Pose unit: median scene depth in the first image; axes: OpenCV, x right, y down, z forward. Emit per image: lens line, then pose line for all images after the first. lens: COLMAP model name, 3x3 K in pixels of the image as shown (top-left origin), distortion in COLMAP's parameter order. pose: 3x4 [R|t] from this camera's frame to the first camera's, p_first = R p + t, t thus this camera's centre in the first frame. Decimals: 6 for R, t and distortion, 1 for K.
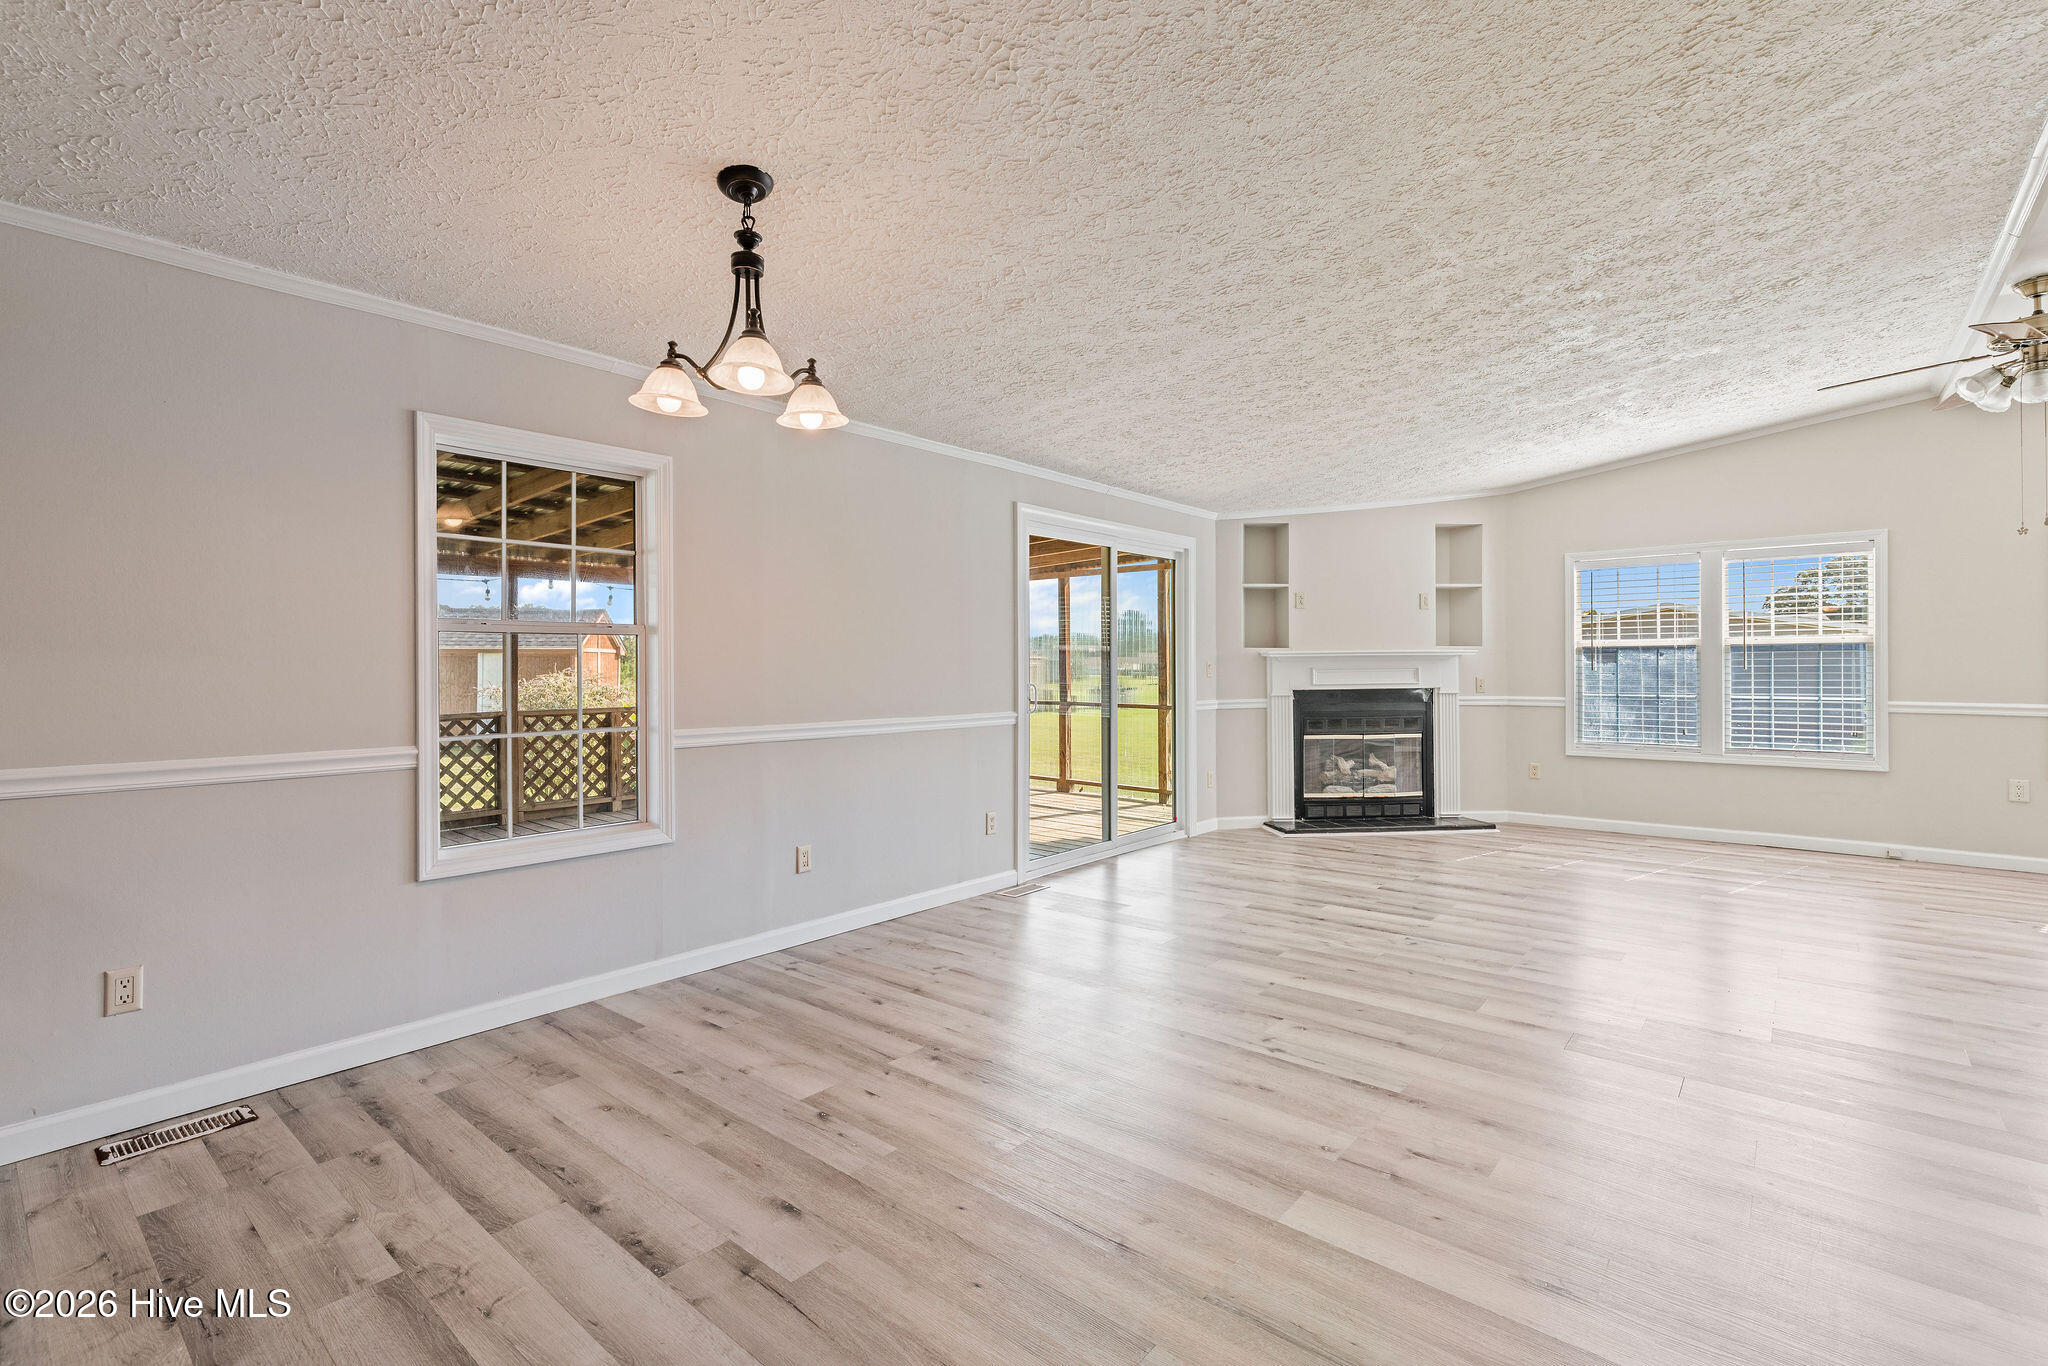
lens RADIAL K [[942.2, 0, 1021.1], [0, 942.2, 654.6], [0, 0, 1]] dist [0.001146, 0.000263]
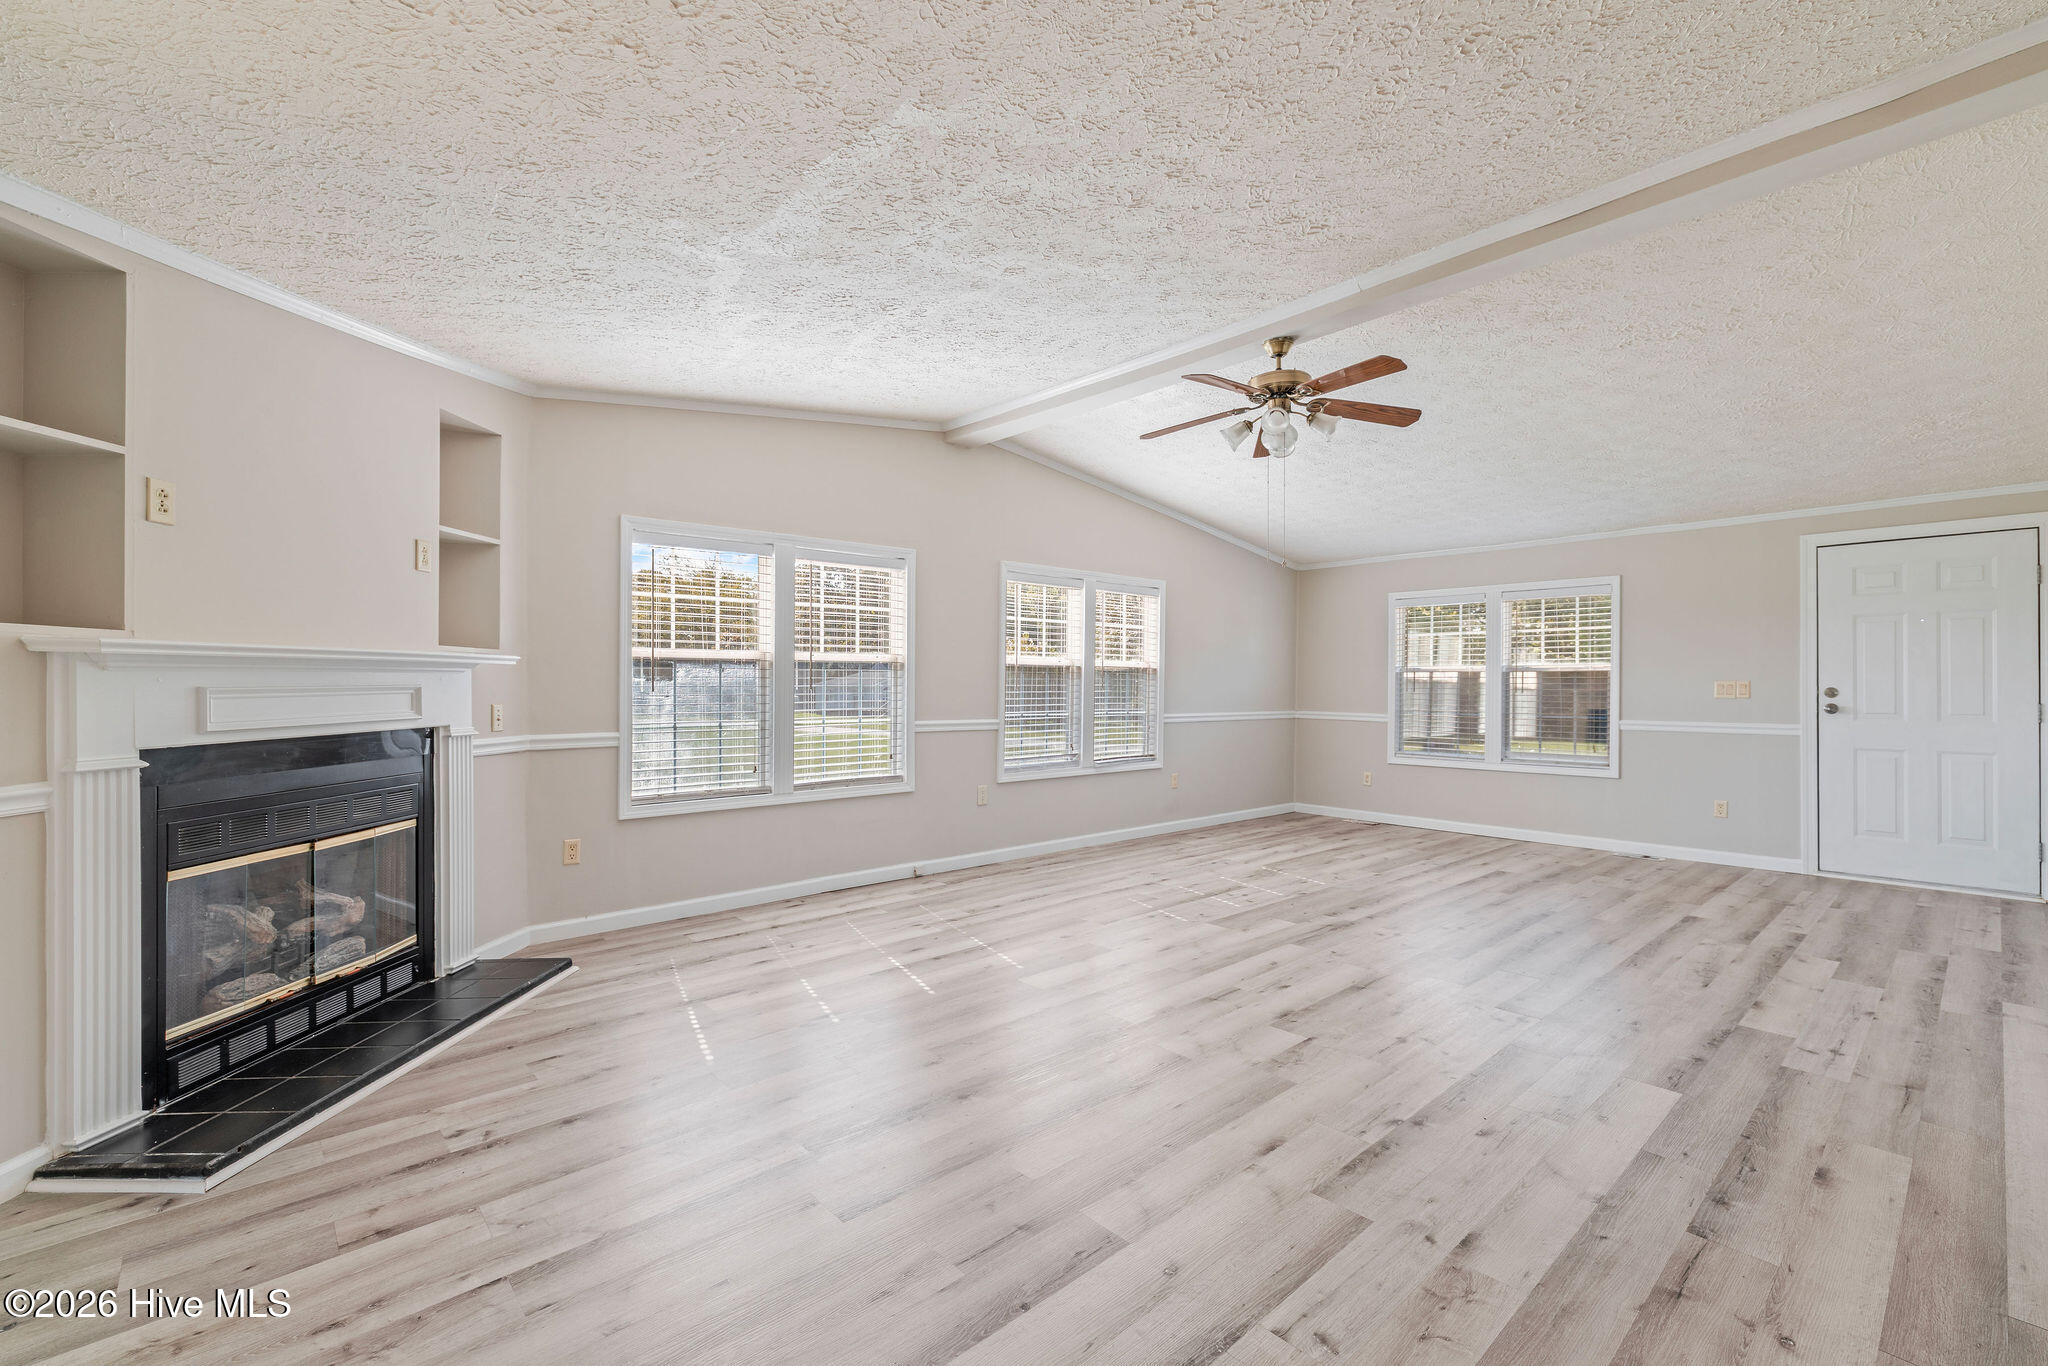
lens RADIAL K [[878.9, 0, 1029.7], [0, 878.9, 687.9], [0, 0, 1]] dist [0.000724, -0.000448]
pose [[0.127179, 0.000385, 0.991880, 0.004129], [-0.015175, 0.999884, 0.001558, 0.008828], [-0.991764, -0.015250, 0.127170, 0.626031]]
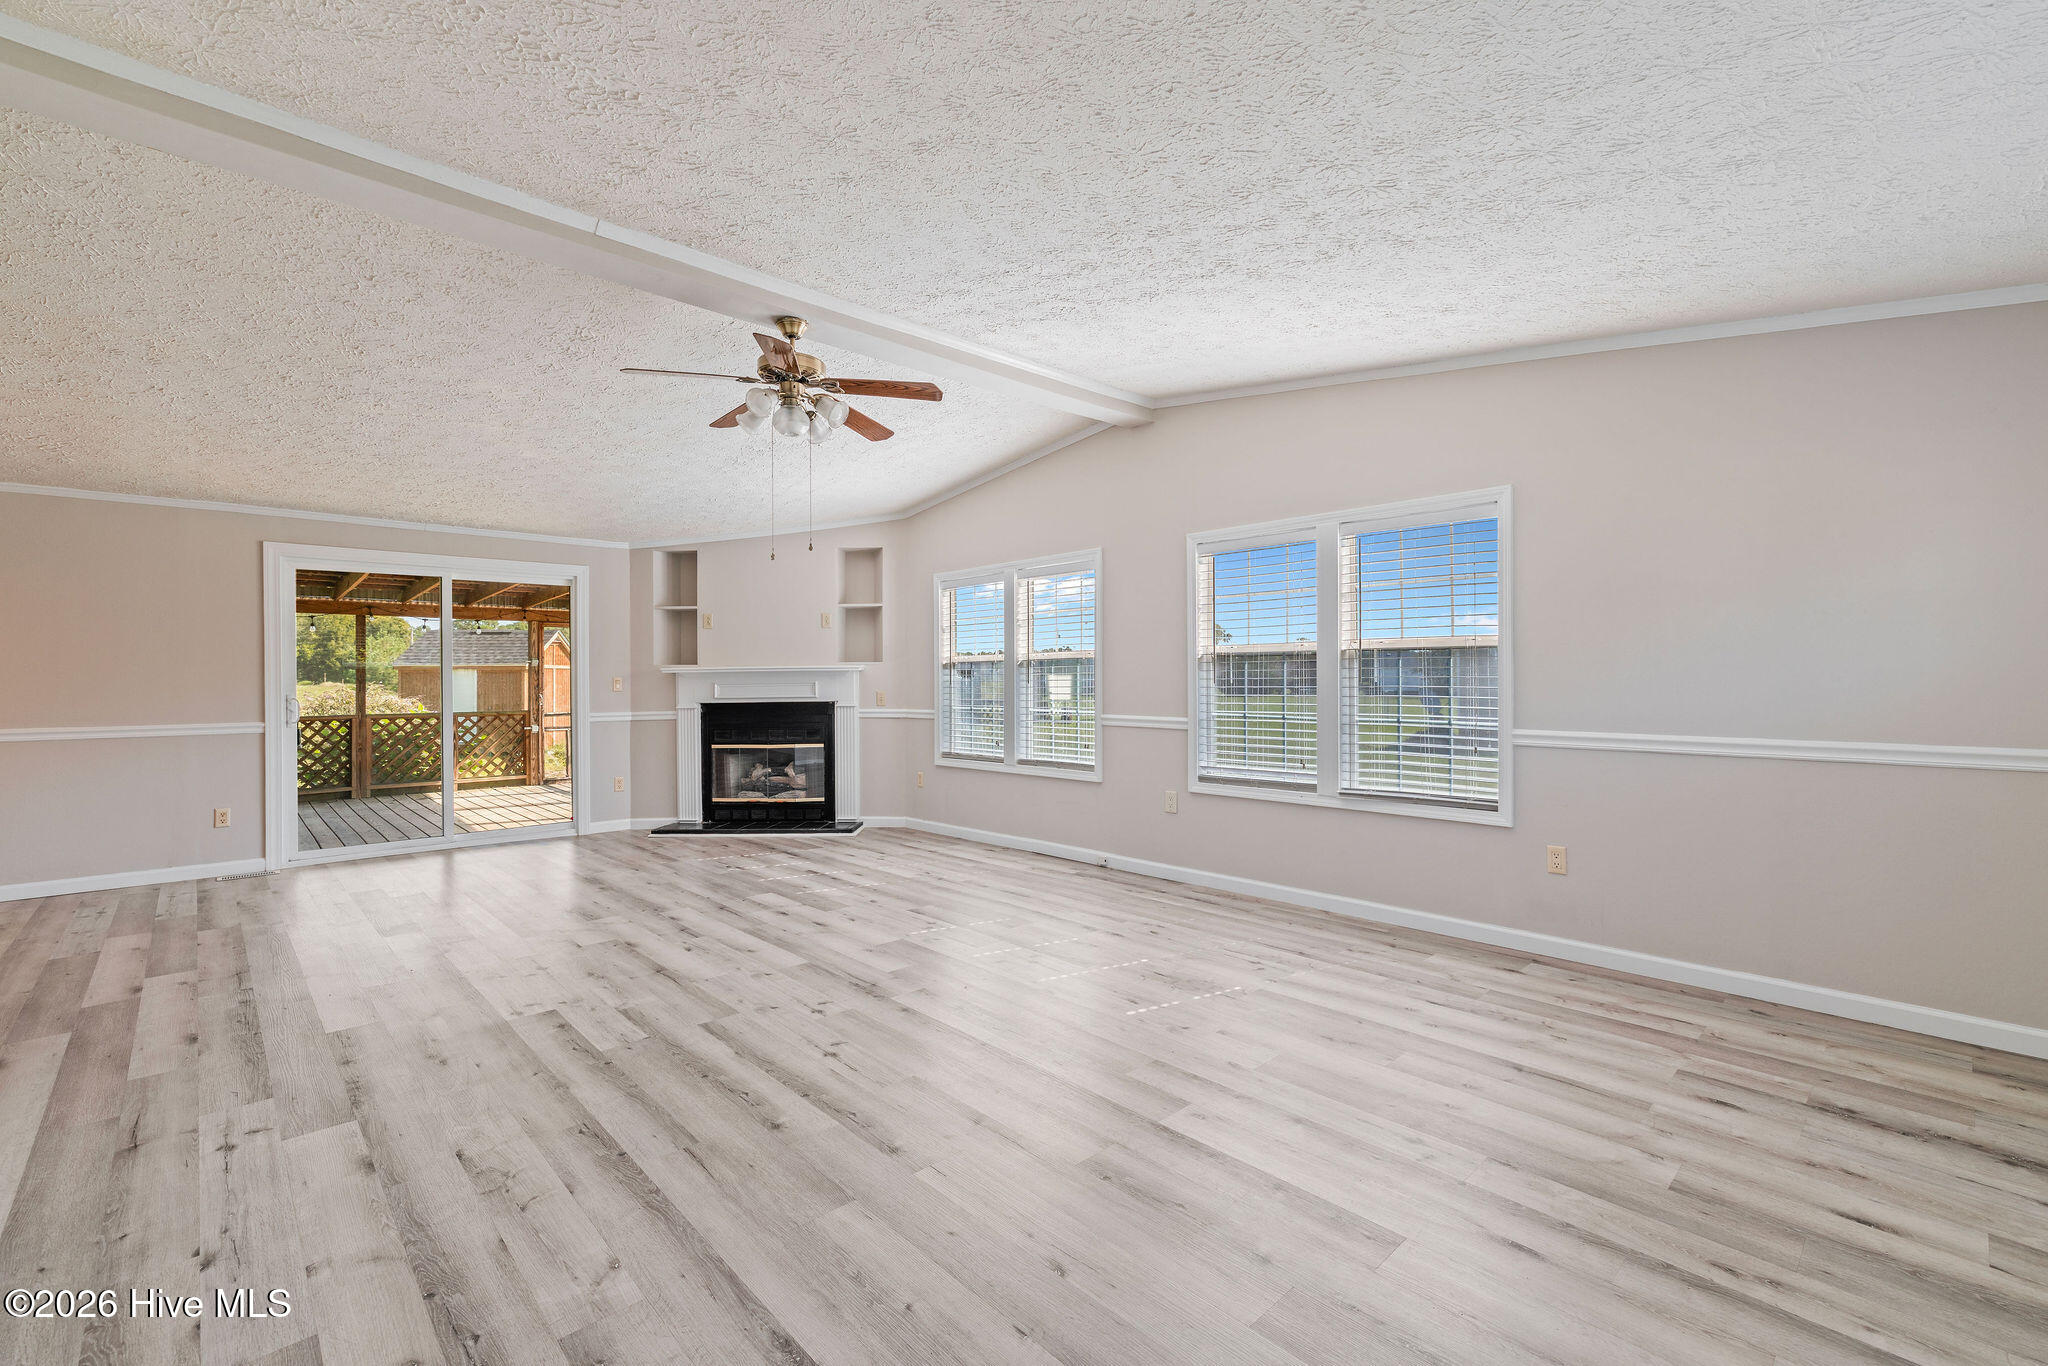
lens RADIAL K [[885.4, 0, 1022.2], [0, 885.4, 675.0], [0, 0, 1]] dist [0.001535, 0.000169]
pose [[0.993366, -0.003048, -0.114959, 0.776040], [0.003923, 0.999965, 0.007390, -0.001039], [0.114932, -0.007792, 0.993343, 0.022297]]
